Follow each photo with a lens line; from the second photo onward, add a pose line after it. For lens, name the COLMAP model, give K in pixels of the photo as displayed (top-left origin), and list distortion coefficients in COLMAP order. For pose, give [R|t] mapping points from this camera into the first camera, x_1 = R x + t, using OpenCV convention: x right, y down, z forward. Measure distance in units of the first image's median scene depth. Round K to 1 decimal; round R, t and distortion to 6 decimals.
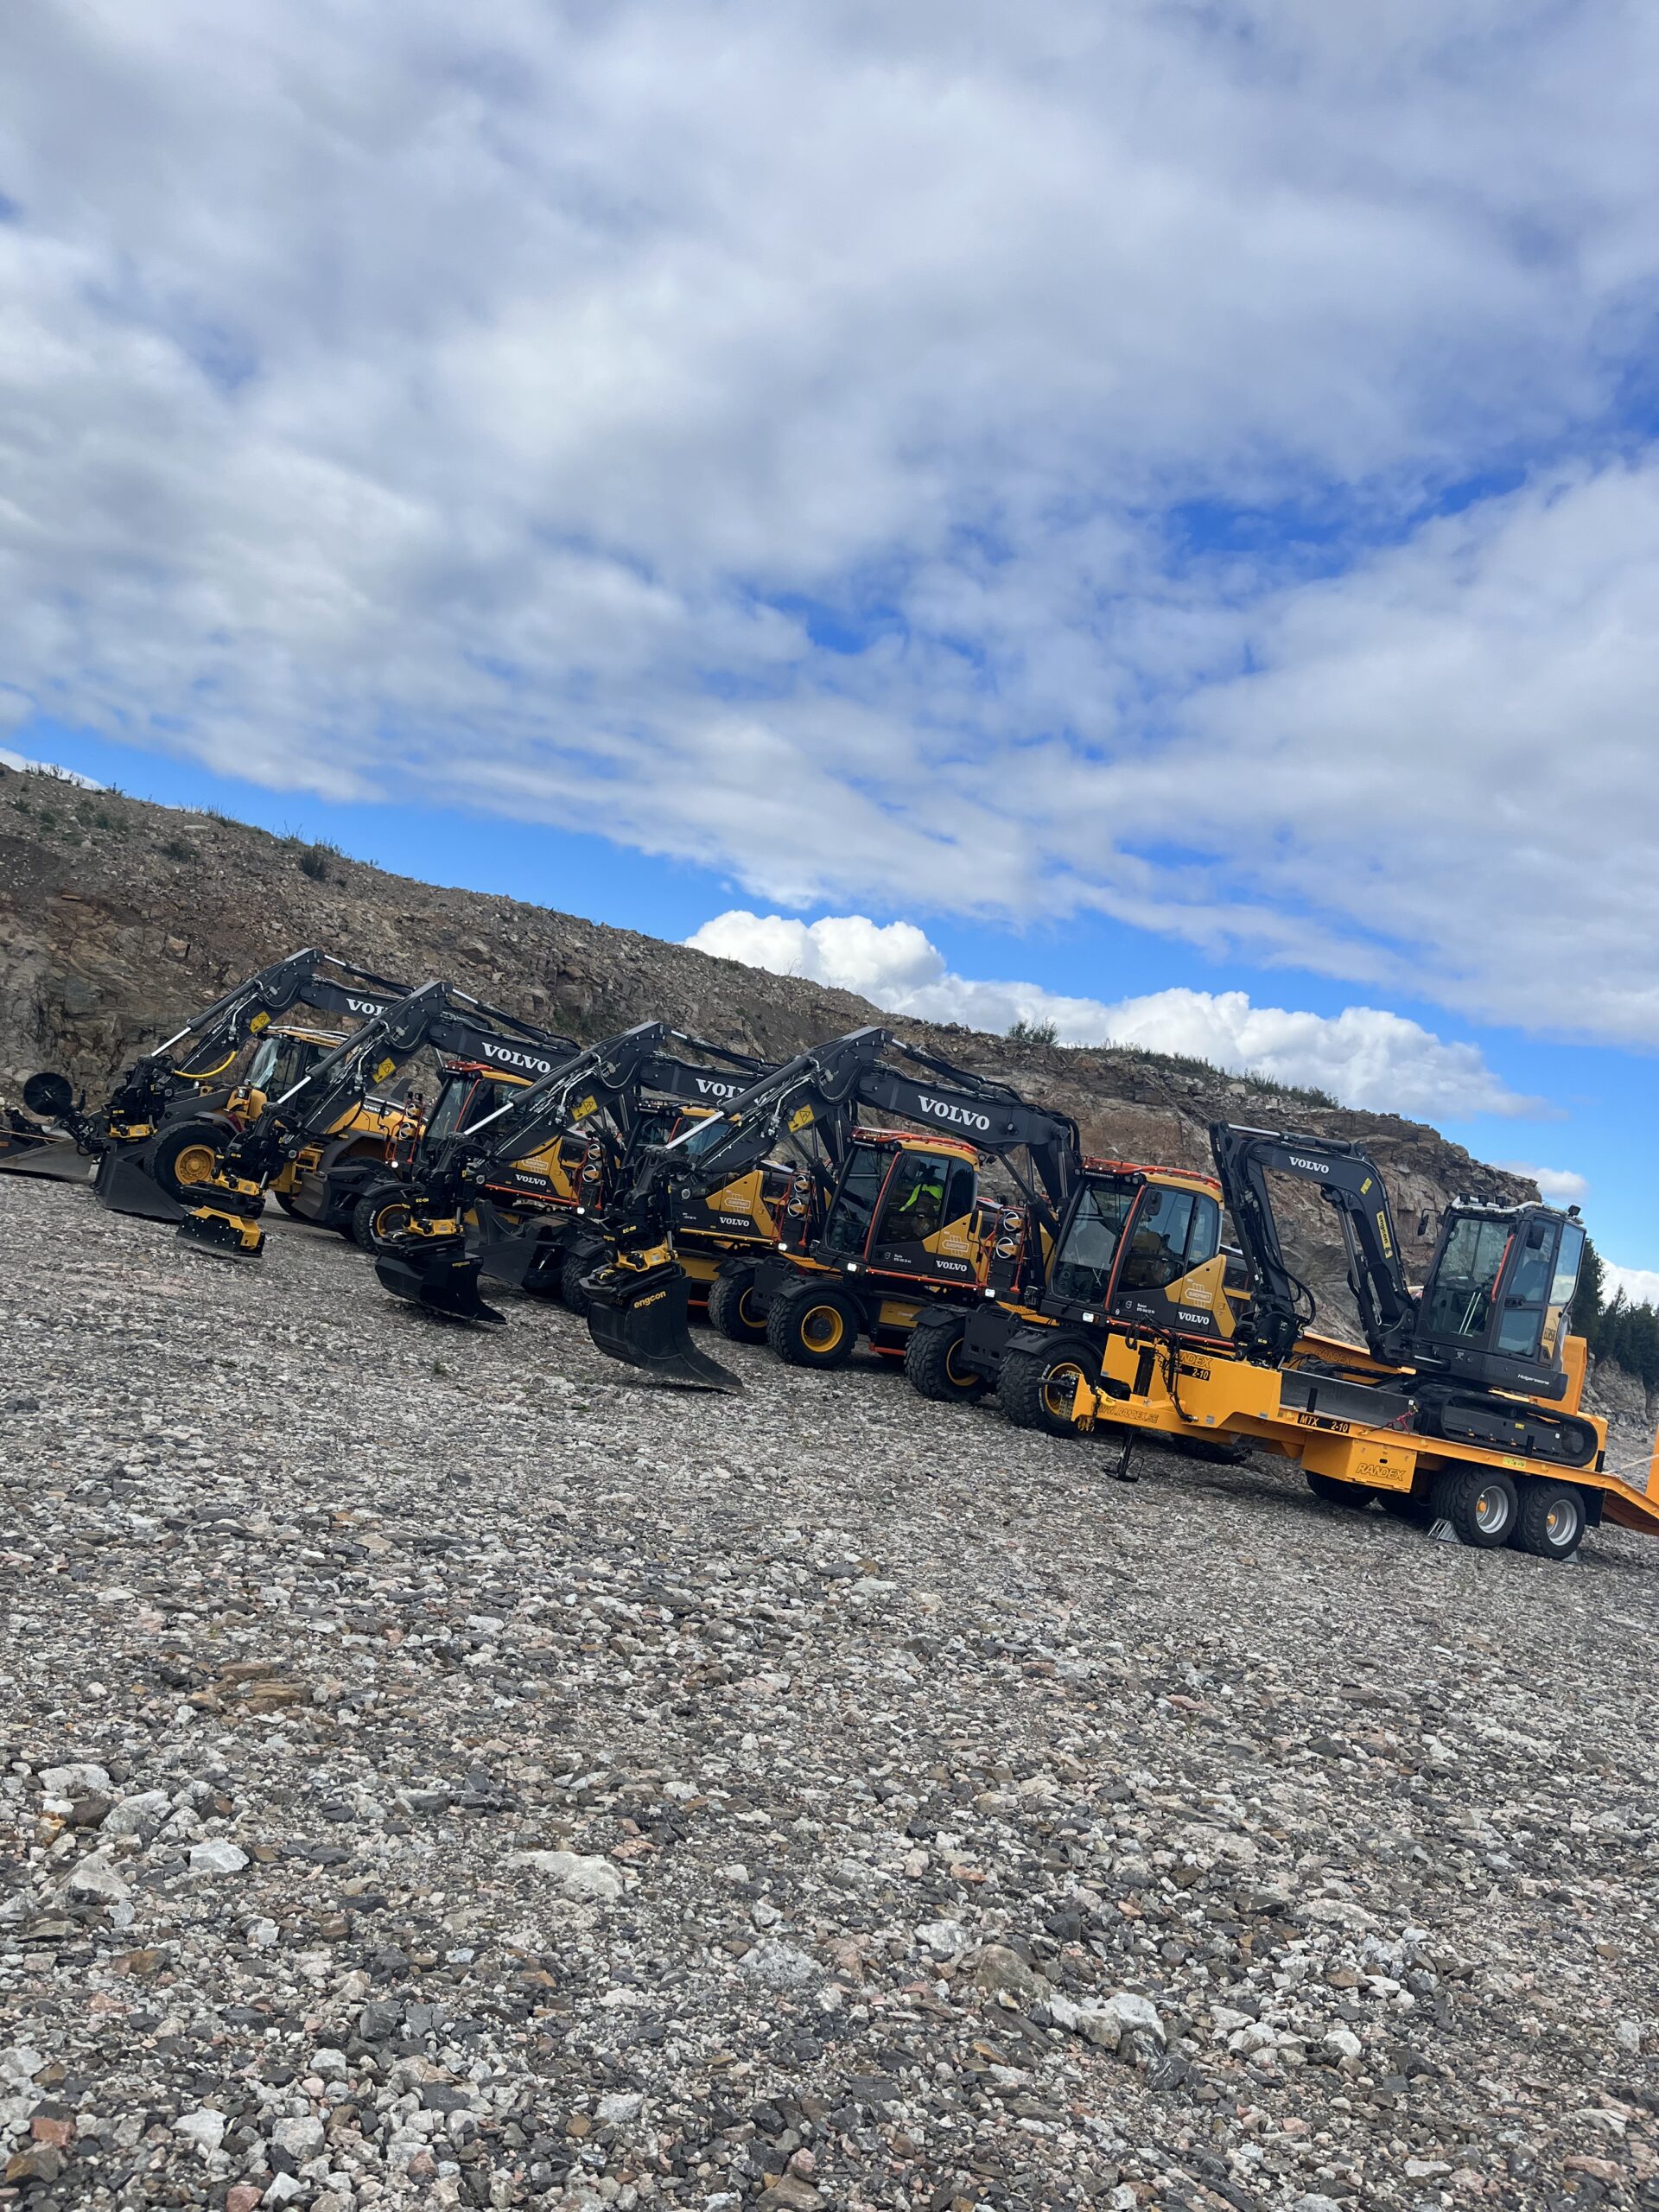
lens RADIAL K [[1693.2, 0, 834.7], [0, 1693.2, 1128.0], [0, 0, 1]] dist [0.038283, -0.006064]
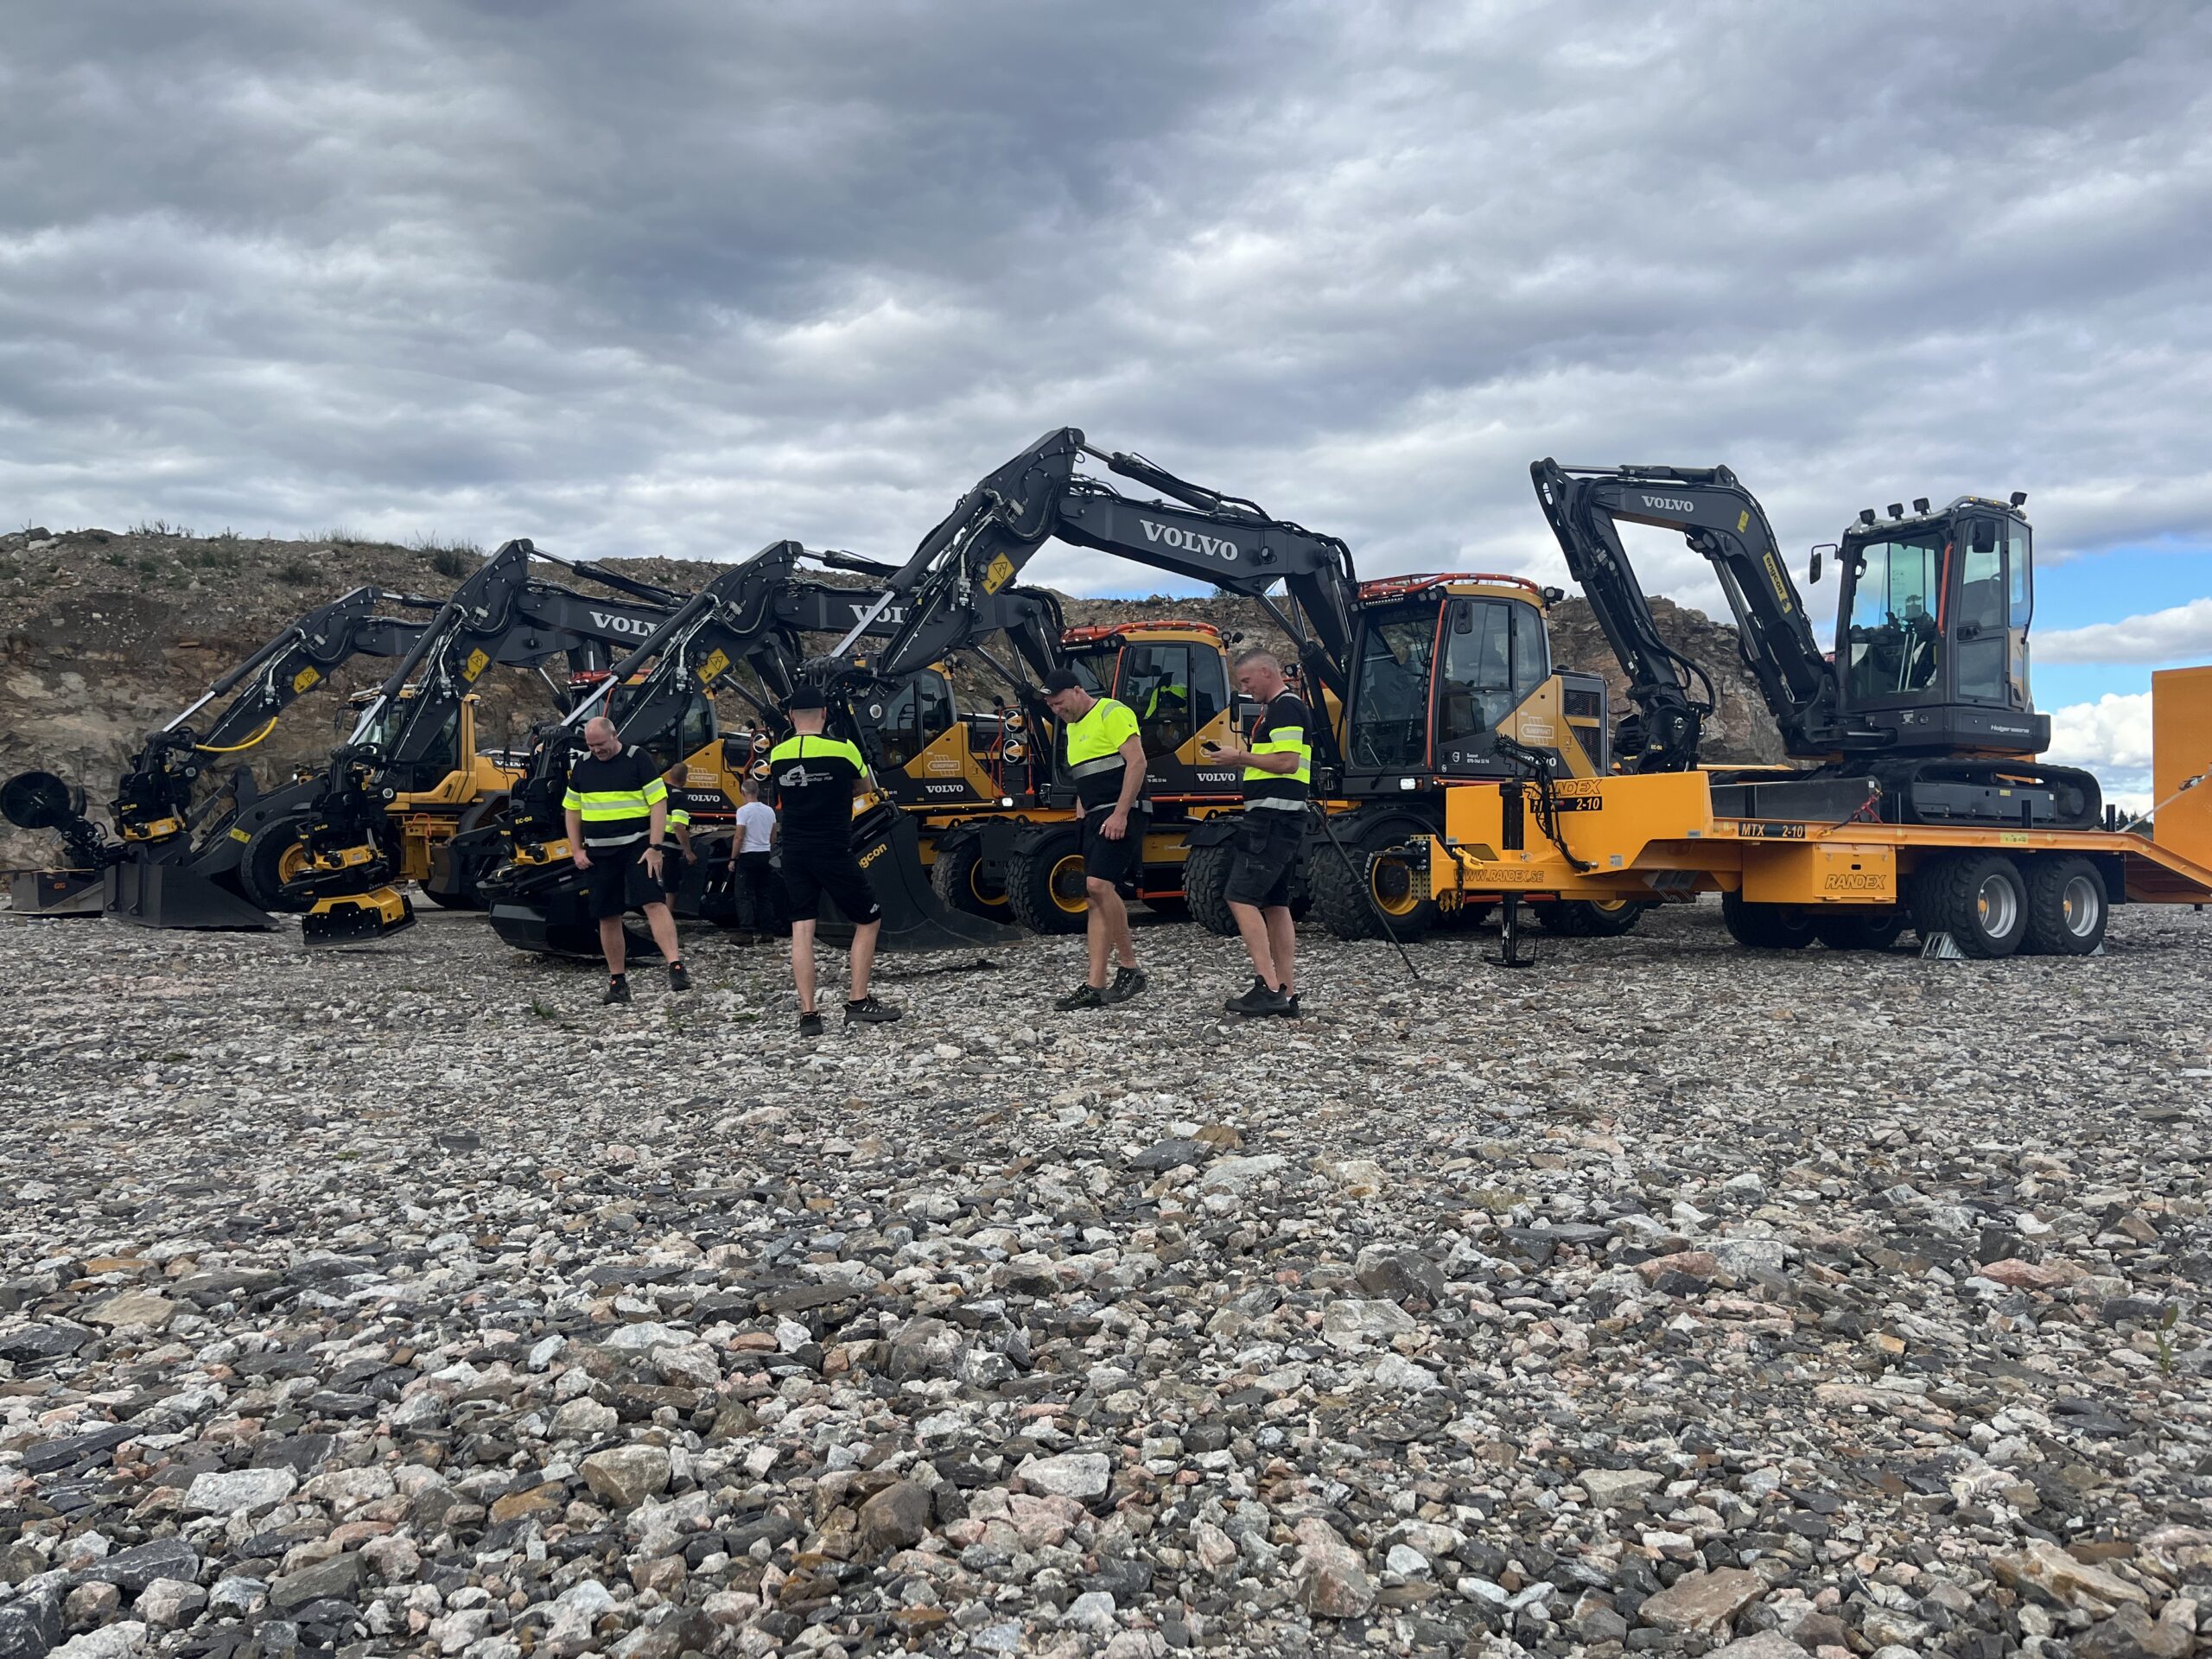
lens RADIAL K [[1693.2, 0, 1097.5], [0, 1693.2, 810.1], [0, 0, 1]] dist [0.038283, -0.006064]
pose [[0.978013, -0.207984, 0.015280, -0.004021], [0.207258, 0.977493, 0.039380, 0.121848], [-0.023127, -0.035348, 0.999107, 0.446947]]
